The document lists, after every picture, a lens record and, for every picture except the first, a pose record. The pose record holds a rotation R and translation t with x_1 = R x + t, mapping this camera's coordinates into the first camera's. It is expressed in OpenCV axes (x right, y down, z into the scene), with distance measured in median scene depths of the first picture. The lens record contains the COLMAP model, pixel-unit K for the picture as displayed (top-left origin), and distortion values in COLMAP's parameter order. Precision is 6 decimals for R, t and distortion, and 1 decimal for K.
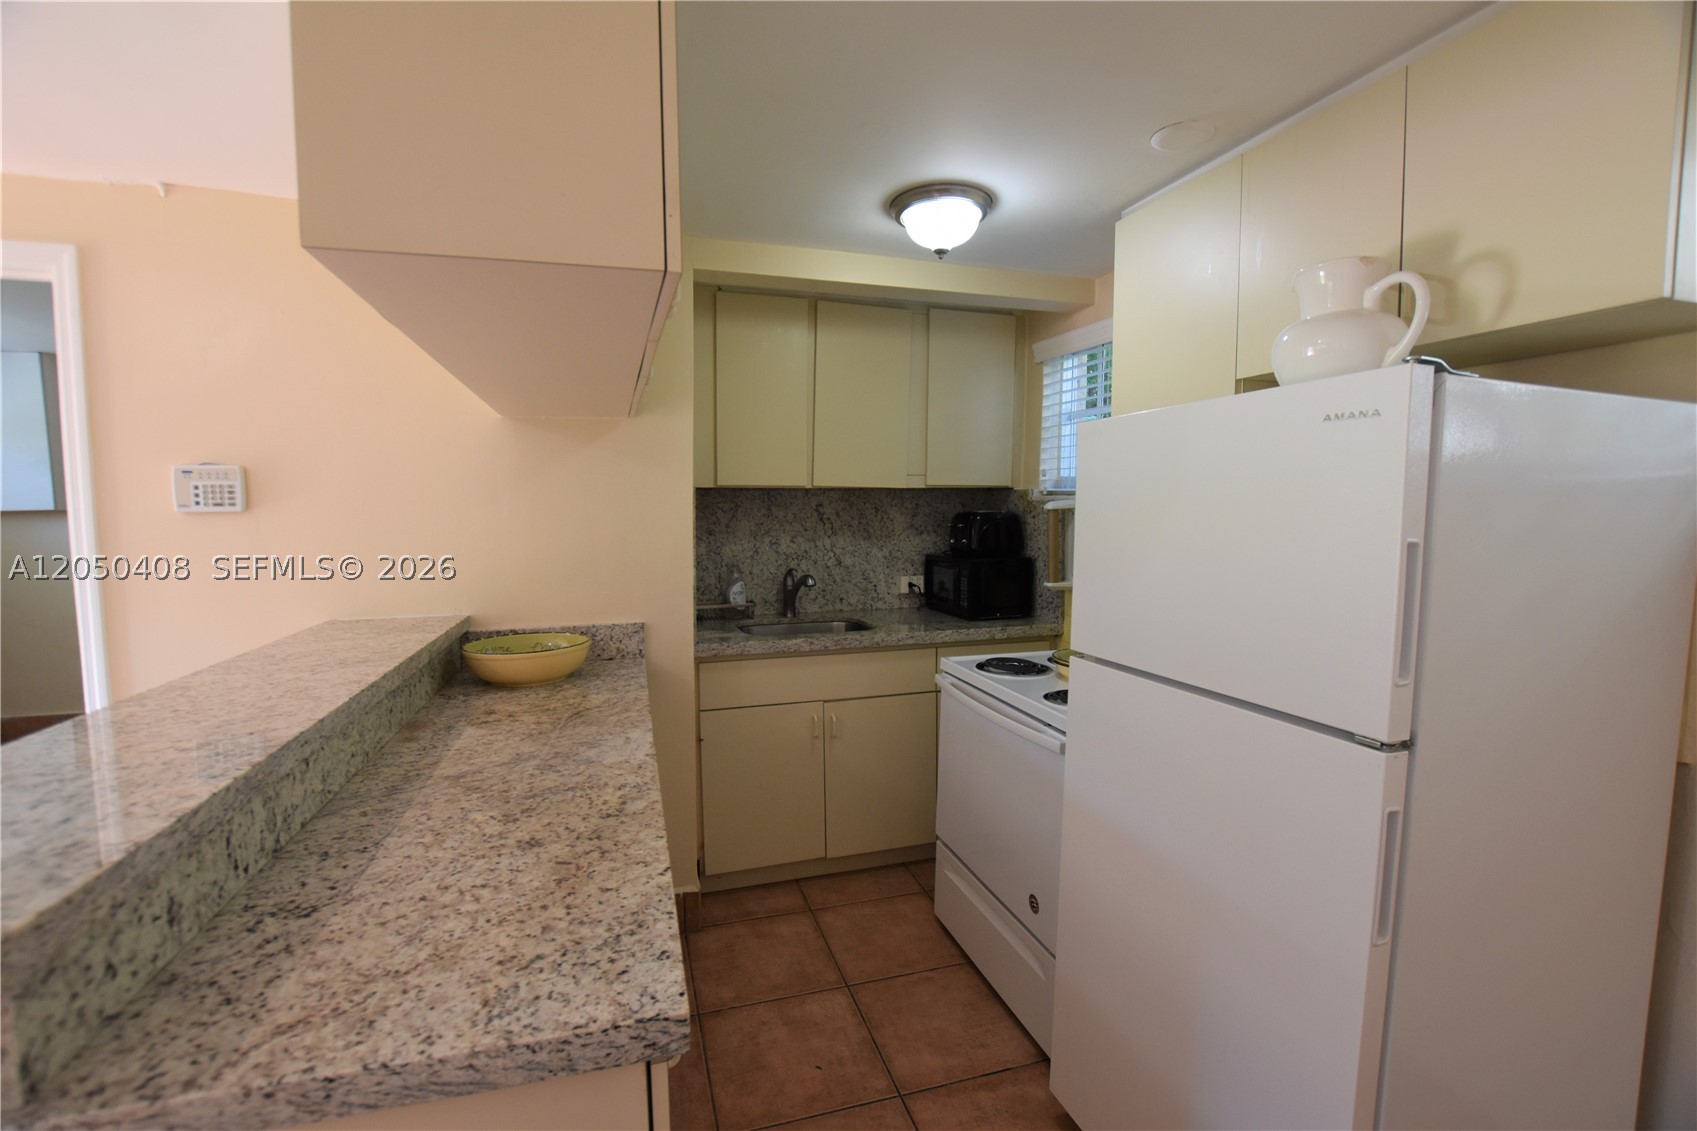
lens RADIAL K [[749.8, 0, 840.7], [0, 749.8, 566.9], [0, 0, 1]] dist [-0.033487, 0.004077]
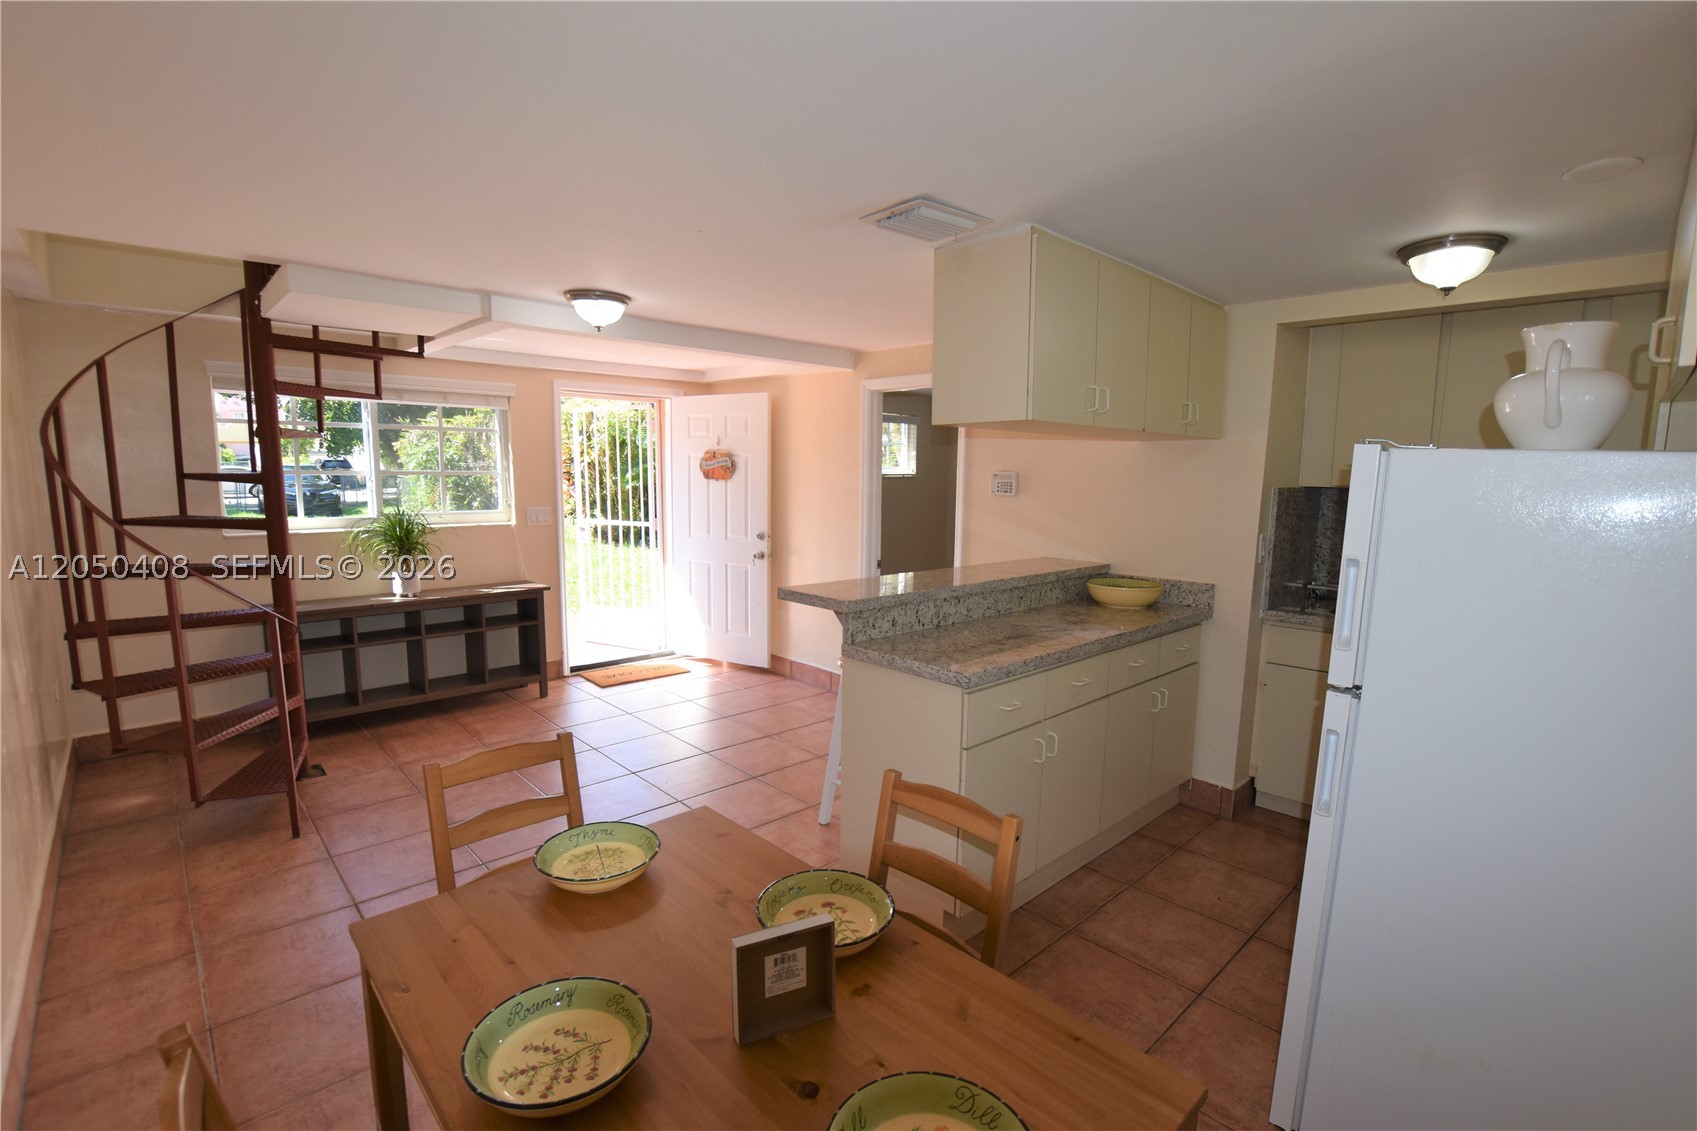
lens RADIAL K [[769.8, 0, 843.8], [0, 769.8, 566.5], [0, 0, 1]] dist [-0.031805, 0.002996]
pose [[0.447419, 0.119500, -0.886305, 0.531136], [-0.088140, 0.992100, 0.089270, -0.019925], [0.889971, 0.038178, 0.454417, -0.210783]]
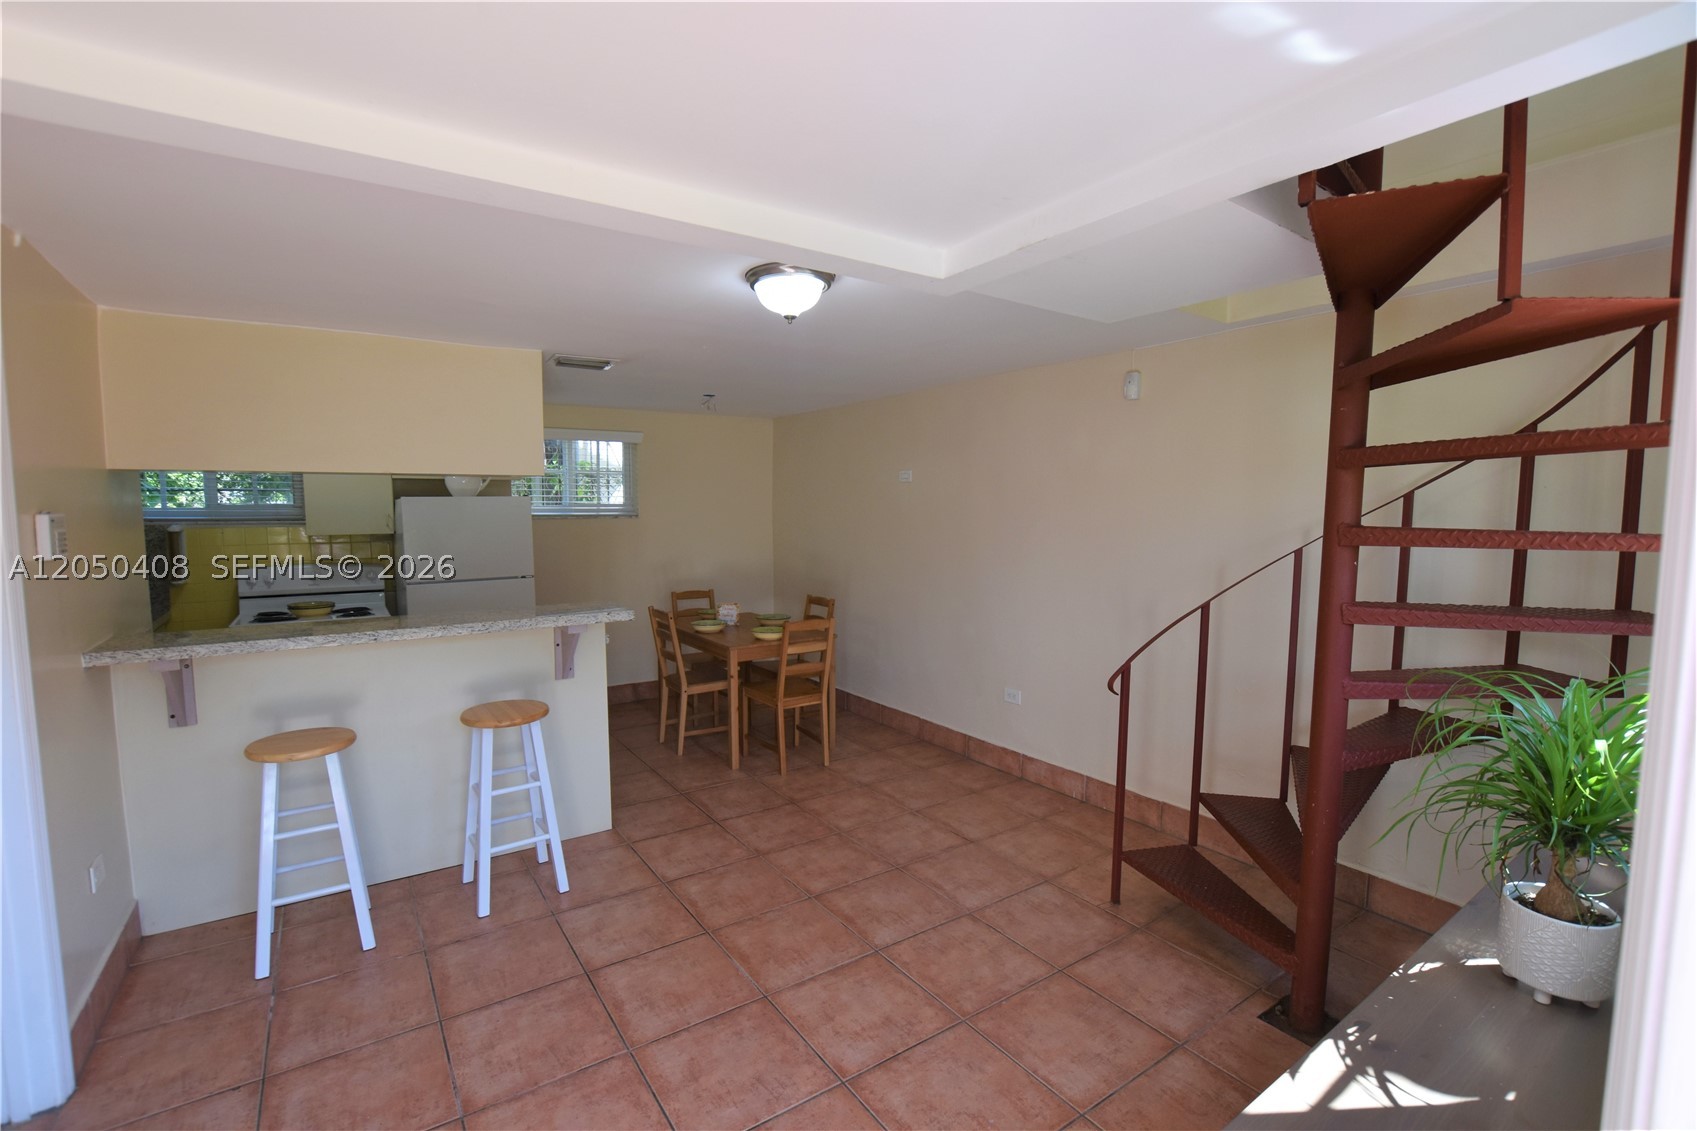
lens RADIAL K [[749.8, 0, 841.1], [0, 749.8, 561.3], [0, 0, 1]] dist [-0.033487, 0.004077]
pose [[-0.301771, -0.070447, 0.950774, -1.400076], [0.081593, 0.991699, 0.099376, -0.054566], [-0.949882, 0.107565, -0.293518, 0.164919]]
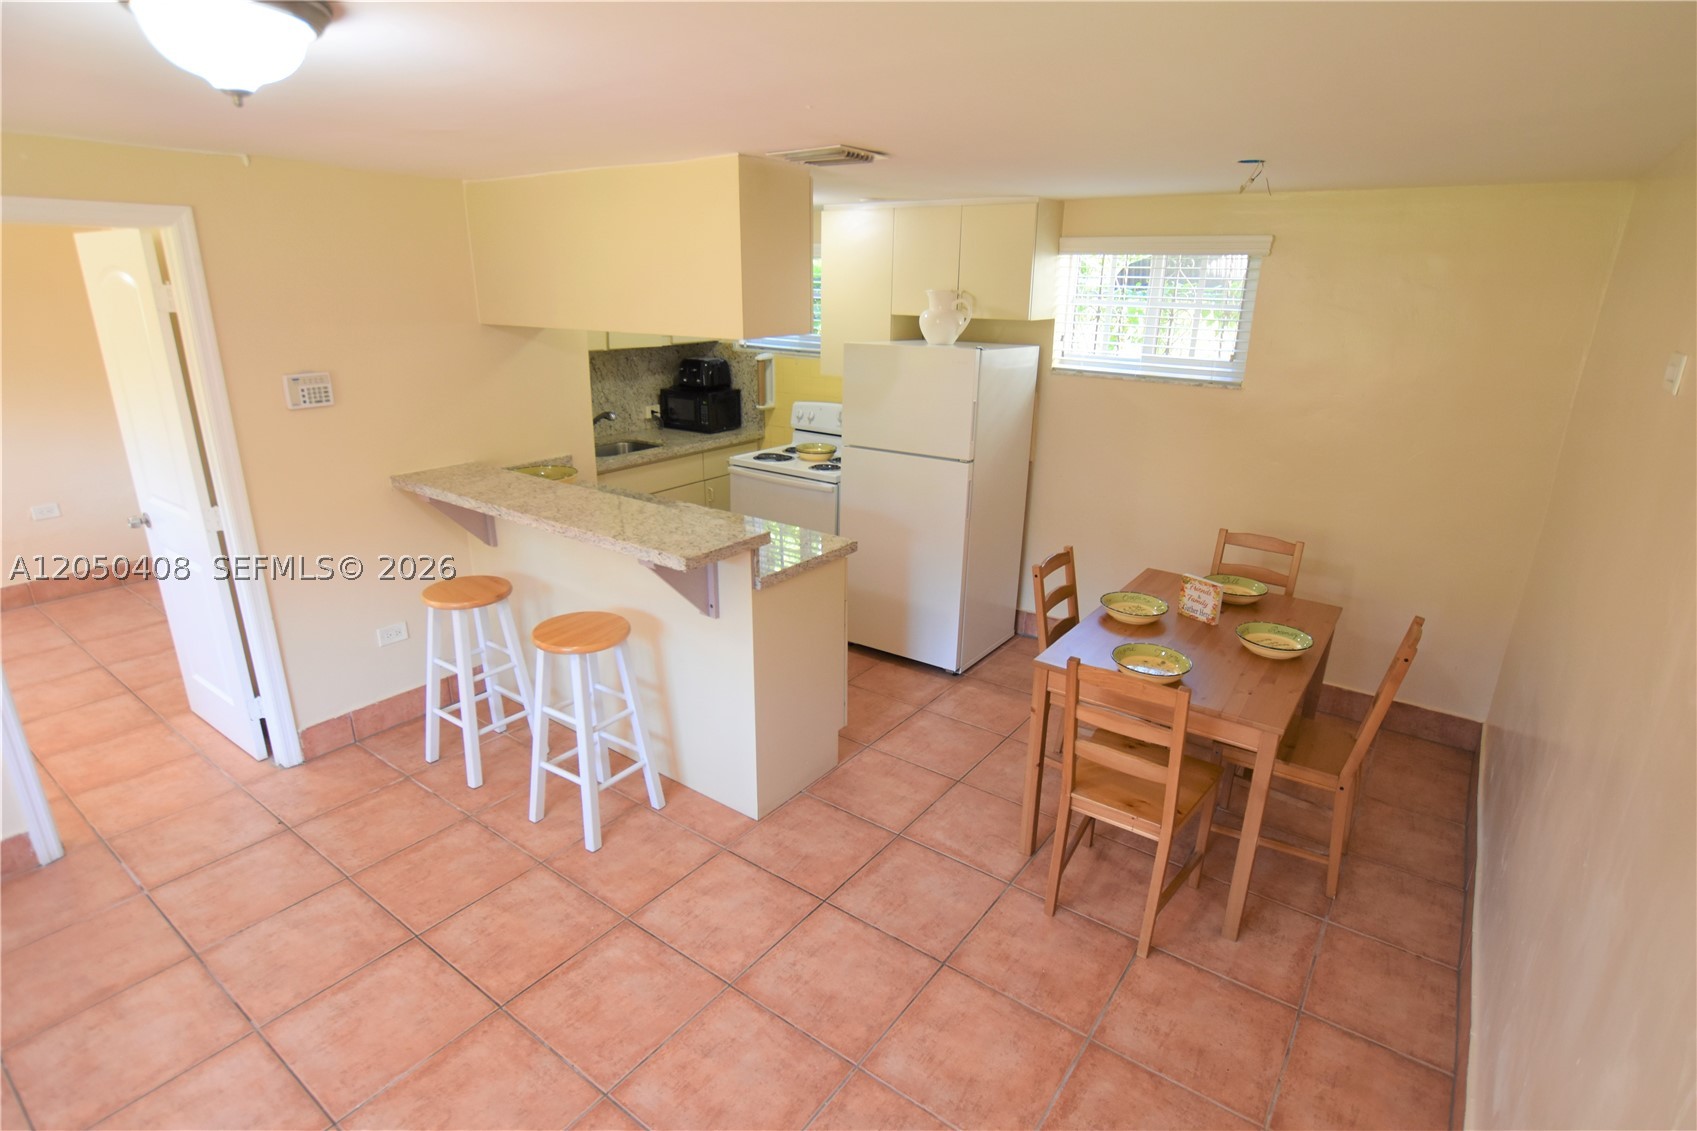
lens RADIAL K [[862.3, 0, 846.0], [0, 862.3, 565.6], [0, 0, 1]] dist [-0.022898, -0.000040]
pose [[0.794687, -0.178929, 0.580050, -0.676909], [0.034572, 0.967360, 0.251038, -0.100643], [-0.606035, -0.179443, 0.774934, -0.590166]]
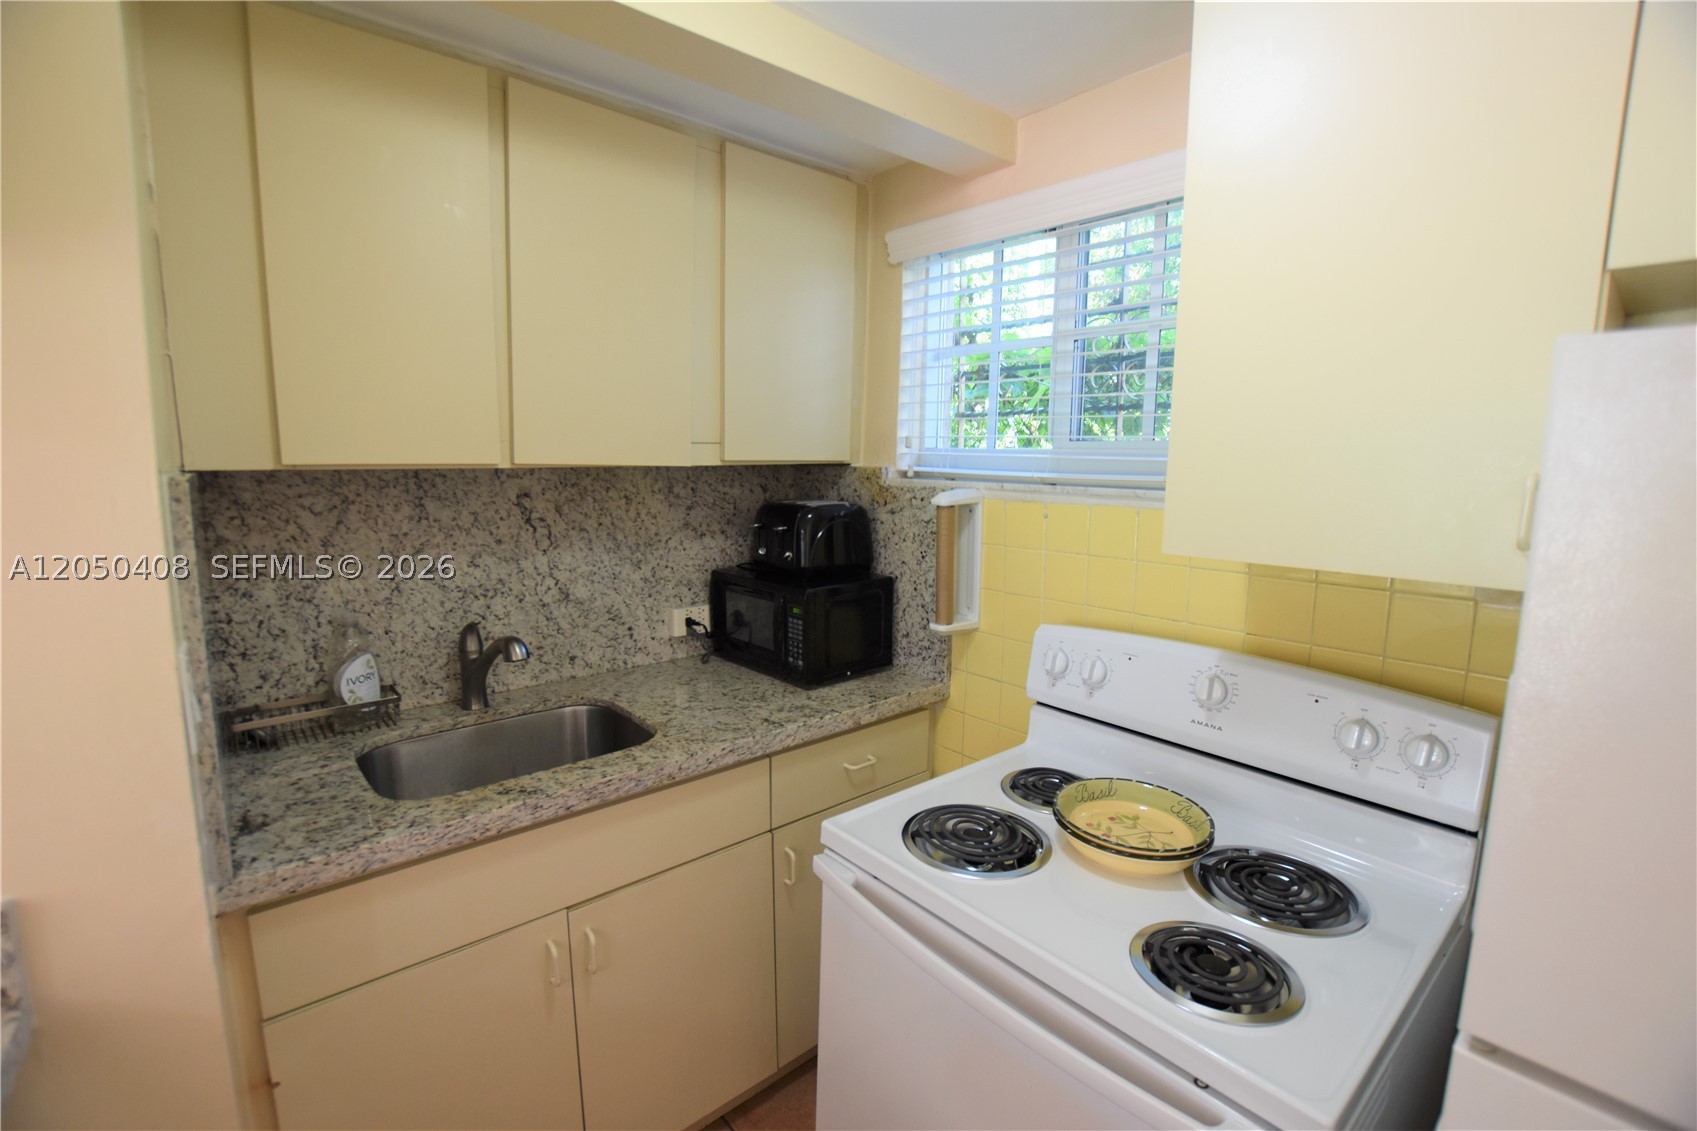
lens RADIAL K [[749.8, 0, 840.8], [0, 749.8, 568.8], [0, 0, 1]] dist [-0.033487, 0.004077]
pose [[0.918632, -0.049976, 0.391942, -0.033446], [0.024072, 0.997205, 0.070732, -0.065809], [-0.394381, -0.055542, 0.917267, 0.437703]]
